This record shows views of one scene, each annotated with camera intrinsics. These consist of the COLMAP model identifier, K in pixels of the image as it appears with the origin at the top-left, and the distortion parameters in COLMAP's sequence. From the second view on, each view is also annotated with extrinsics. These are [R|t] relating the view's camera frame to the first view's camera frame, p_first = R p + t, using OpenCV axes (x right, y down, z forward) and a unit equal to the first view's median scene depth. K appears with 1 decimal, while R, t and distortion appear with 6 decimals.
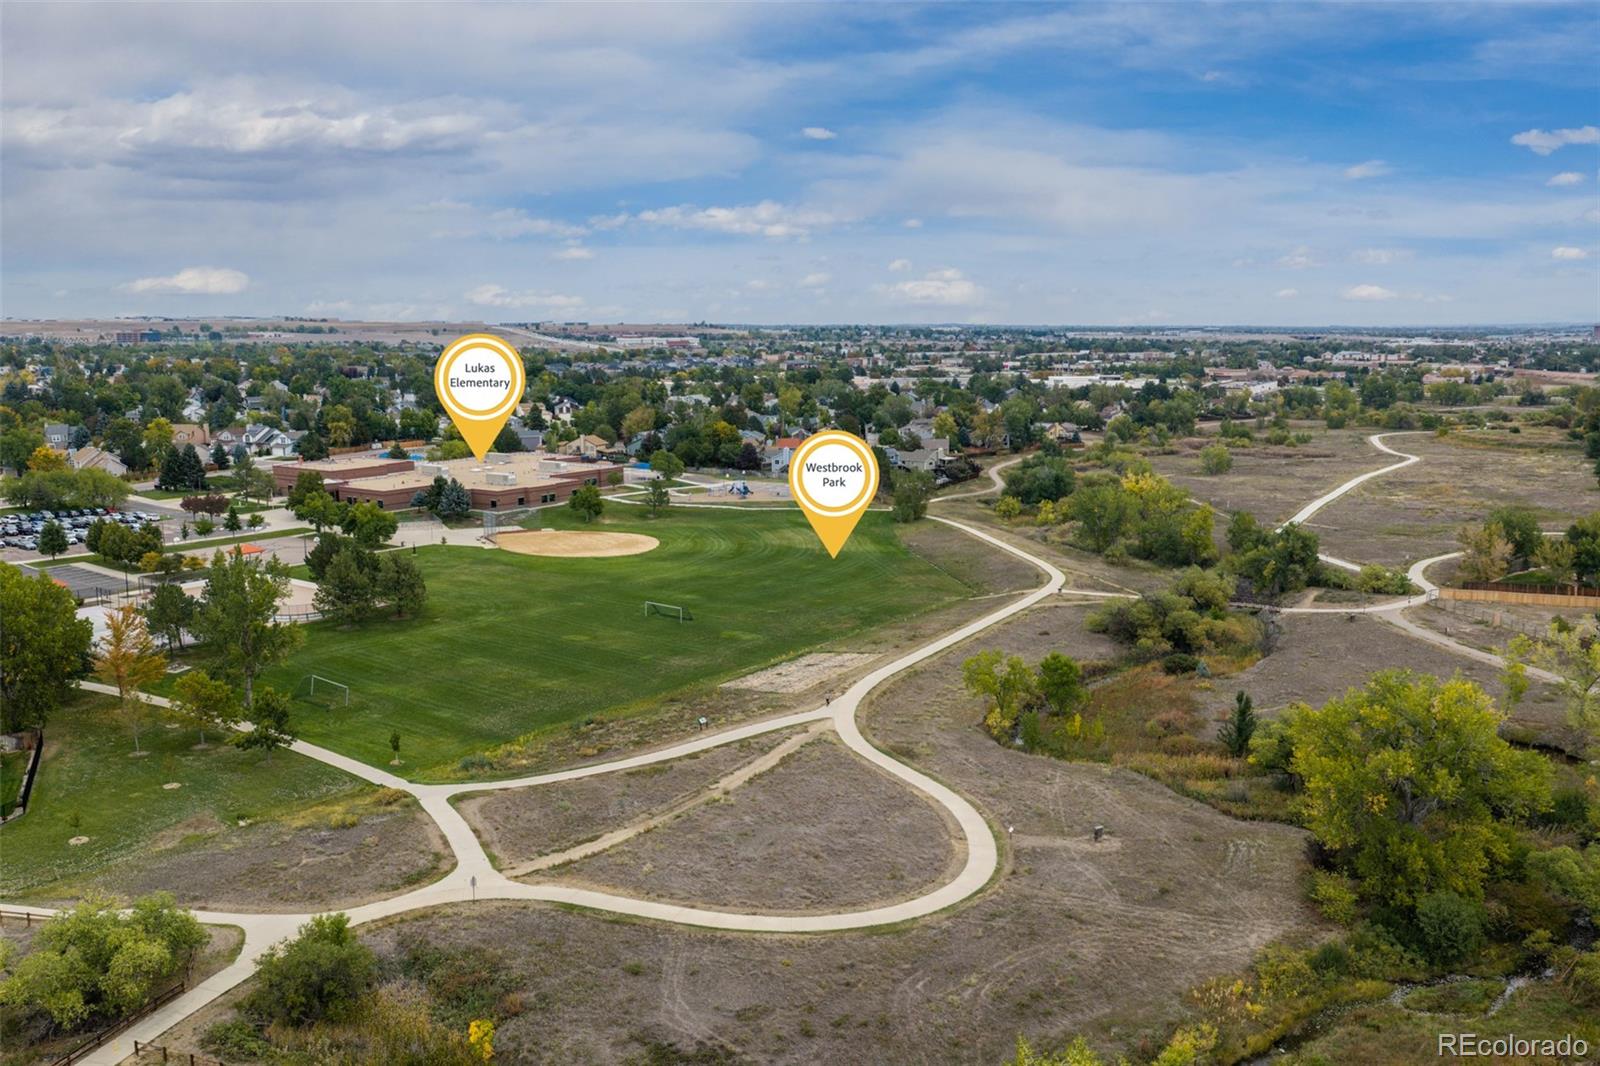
lens RADIAL K [[1329.0, 0, 799.3], [0, 1329.0, 530.1], [0, 0, 1]] dist [0.010924, -0.016926]
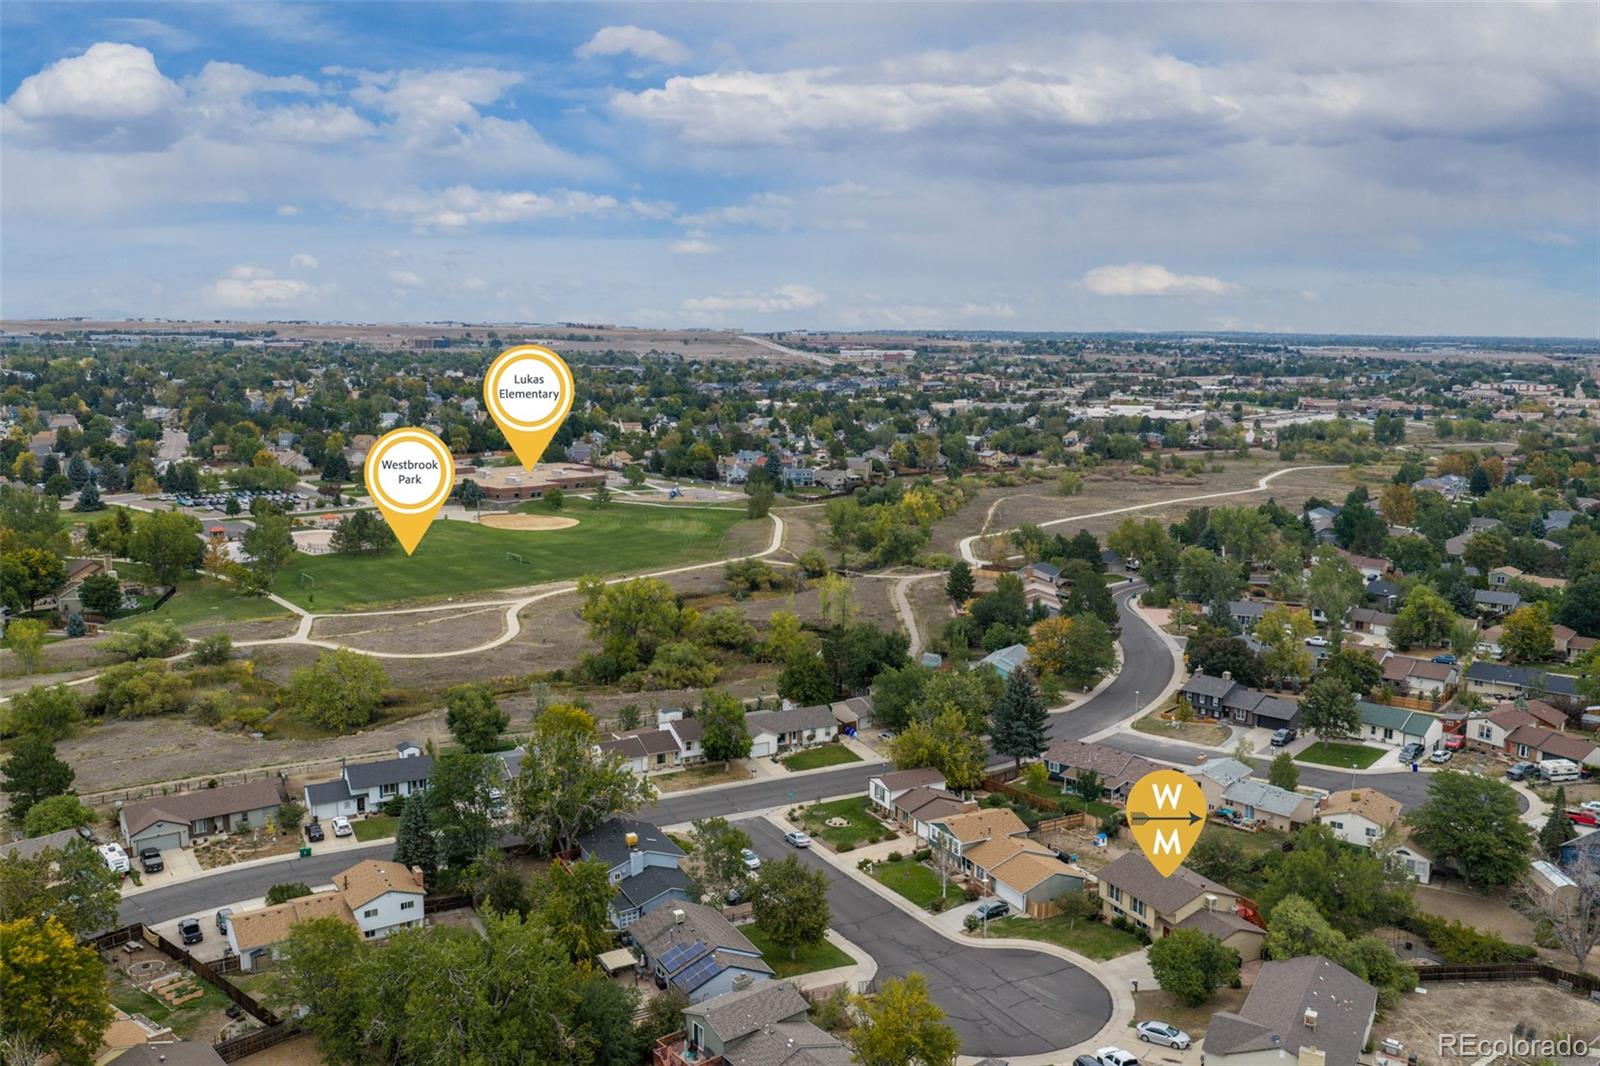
lens RADIAL K [[1329.0, 0, 800.0], [0, 1329.0, 534.3], [0, 0, 1]] dist [0.010924, -0.016926]
pose [[0.976989, 0.043433, -0.208820, 0.449052], [-0.042912, 0.999054, 0.007025, -0.001058], [0.208928, 0.002097, 0.977929, -0.479856]]
